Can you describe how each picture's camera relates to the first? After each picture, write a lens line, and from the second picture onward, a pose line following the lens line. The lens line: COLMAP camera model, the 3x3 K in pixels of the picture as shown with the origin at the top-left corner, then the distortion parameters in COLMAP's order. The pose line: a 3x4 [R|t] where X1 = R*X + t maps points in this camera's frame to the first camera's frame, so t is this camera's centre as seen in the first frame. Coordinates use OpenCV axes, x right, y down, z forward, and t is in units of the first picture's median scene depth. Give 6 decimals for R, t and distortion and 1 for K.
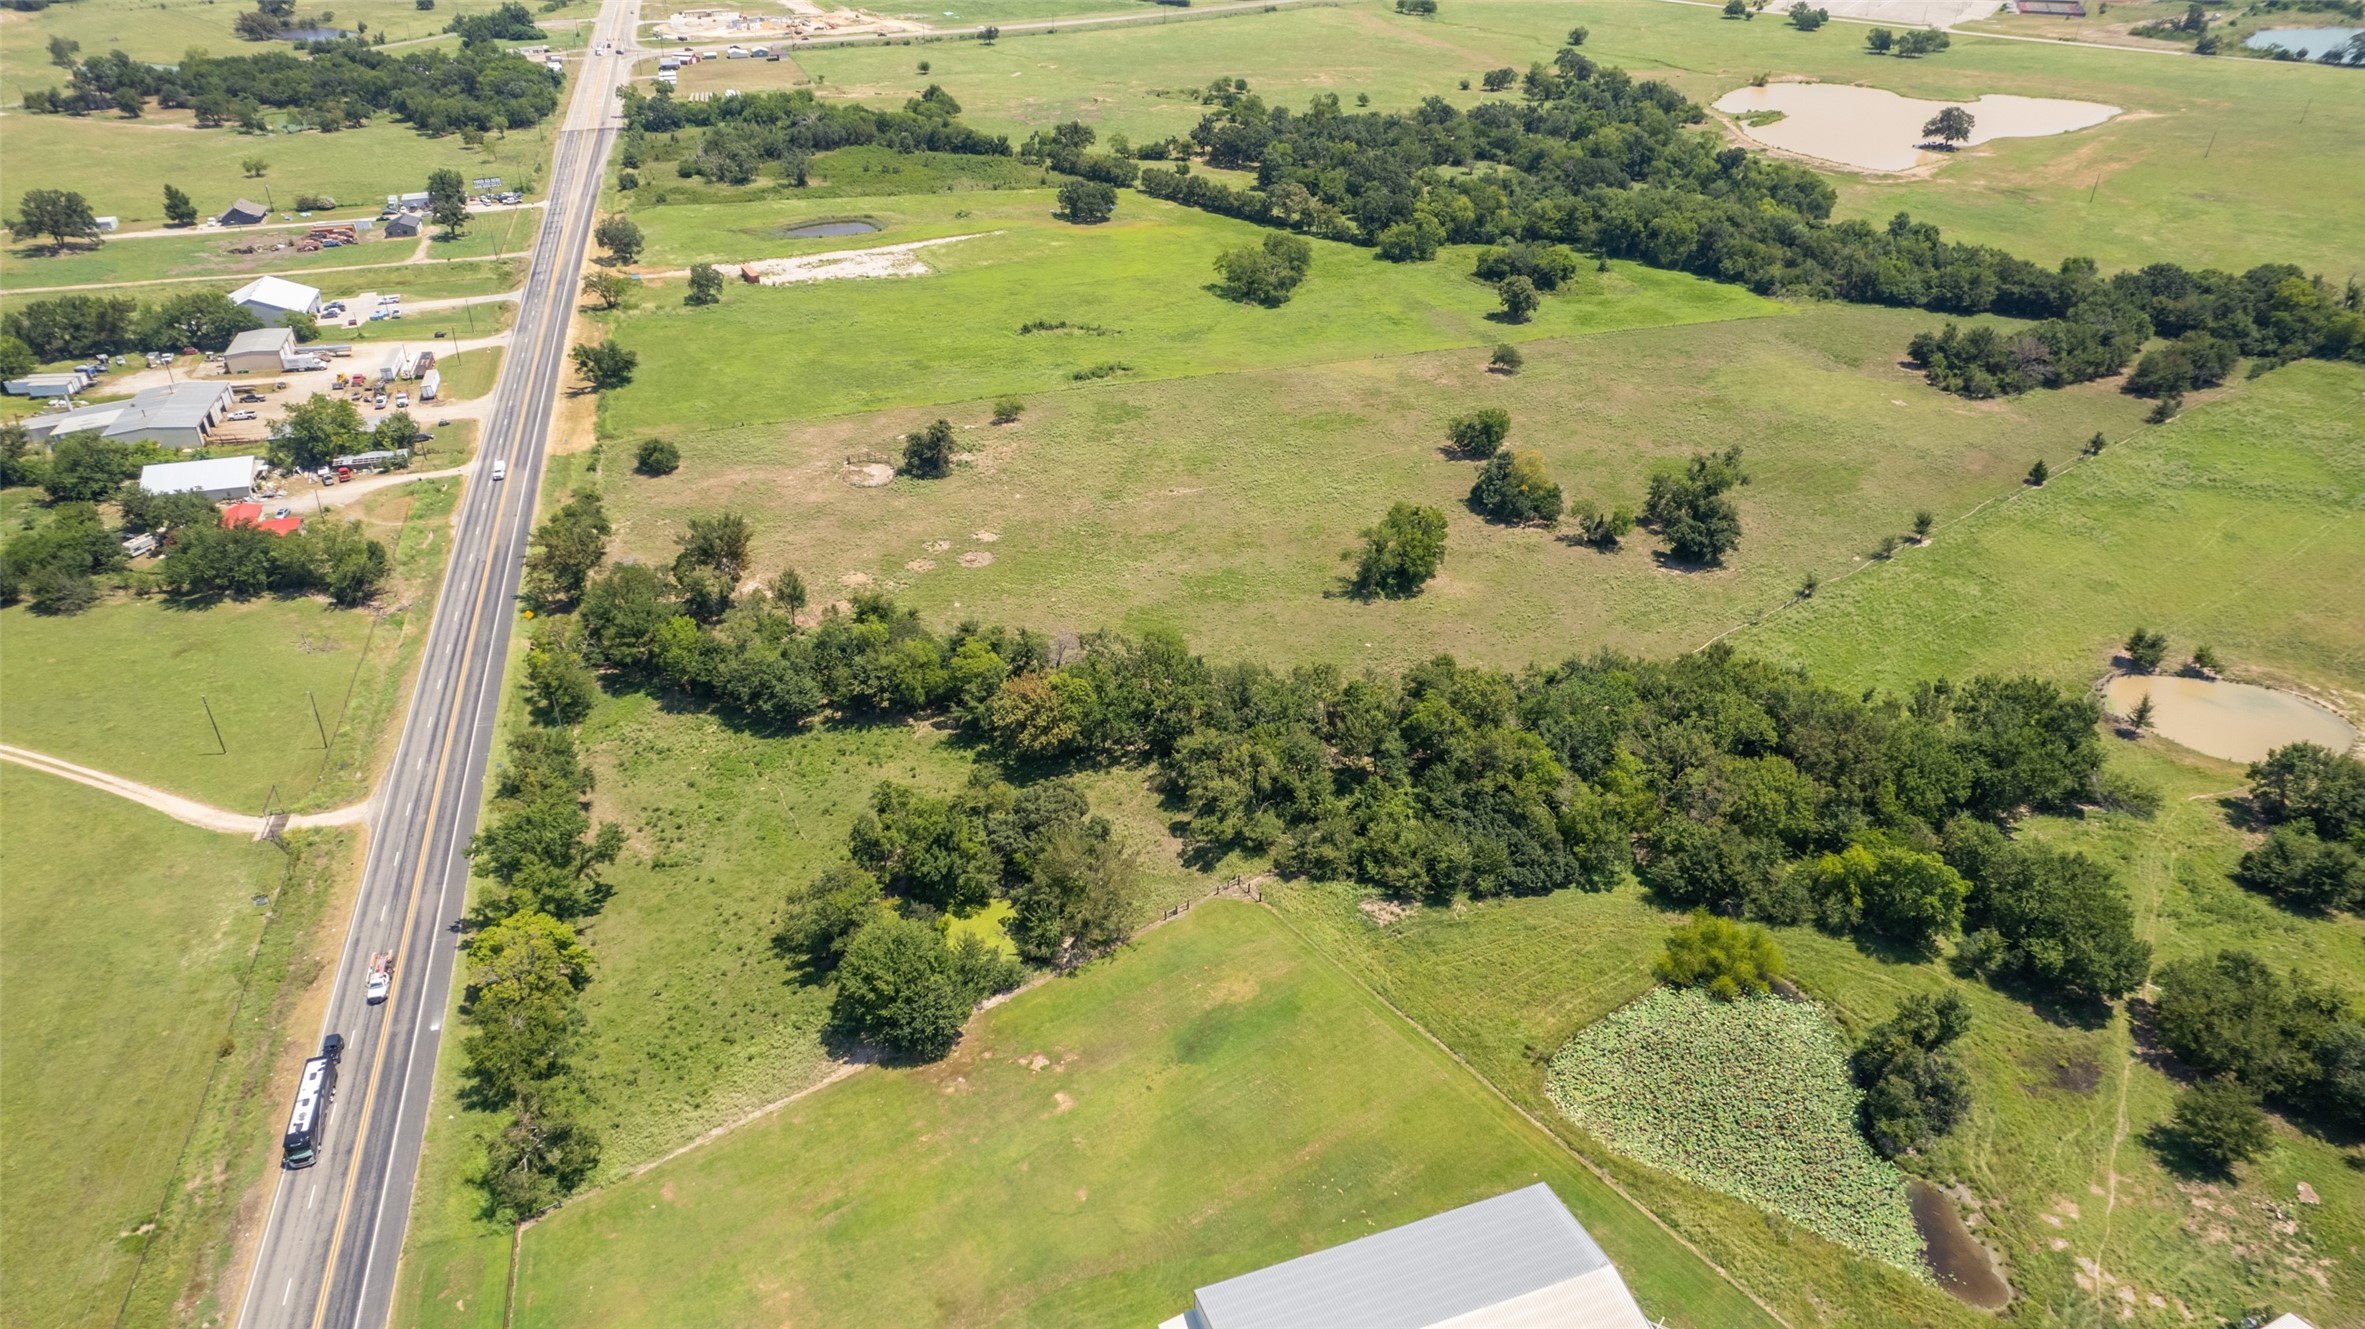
lens RADIAL K [[1515.5, 0, 1190.9], [0, 1515.5, 672.3], [0, 0, 1]] dist [-0.080110, 0.073383]
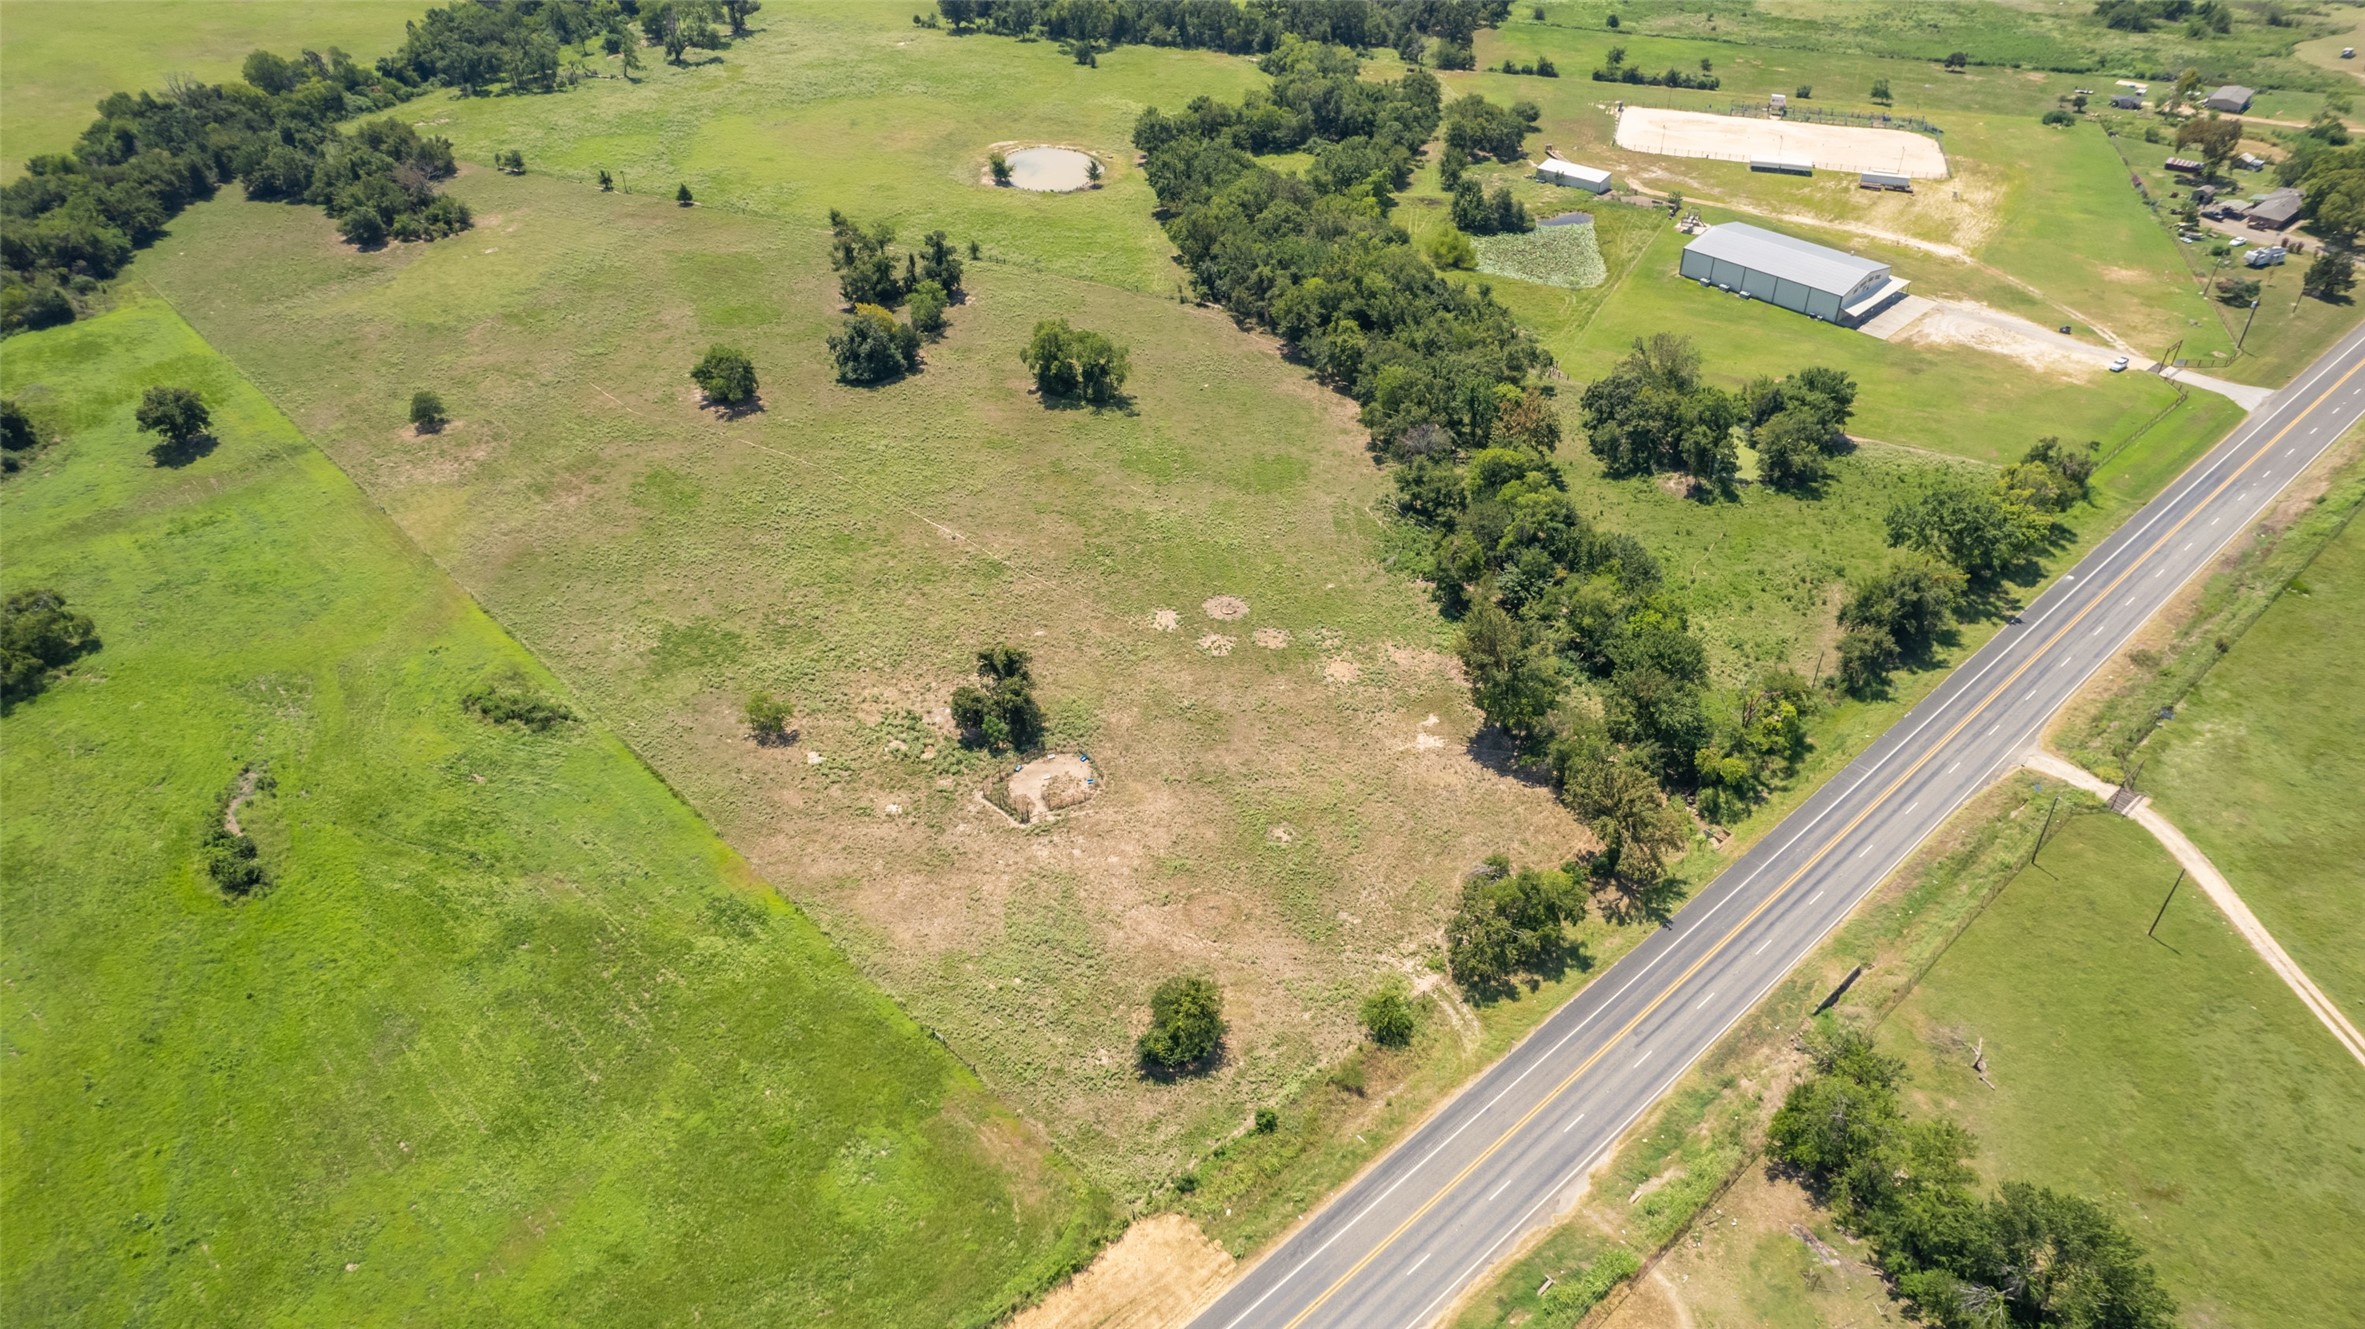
lens RADIAL K [[1515.5, 0, 1185.2], [0, 1515.5, 674.2], [0, 0, 1]] dist [-0.080110, 0.073383]
pose [[-0.430948, -0.536566, 0.725521, -0.665421], [0.462244, 0.559250, 0.688164, -0.559432], [-0.774993, 0.631931, 0.007017, 0.938338]]
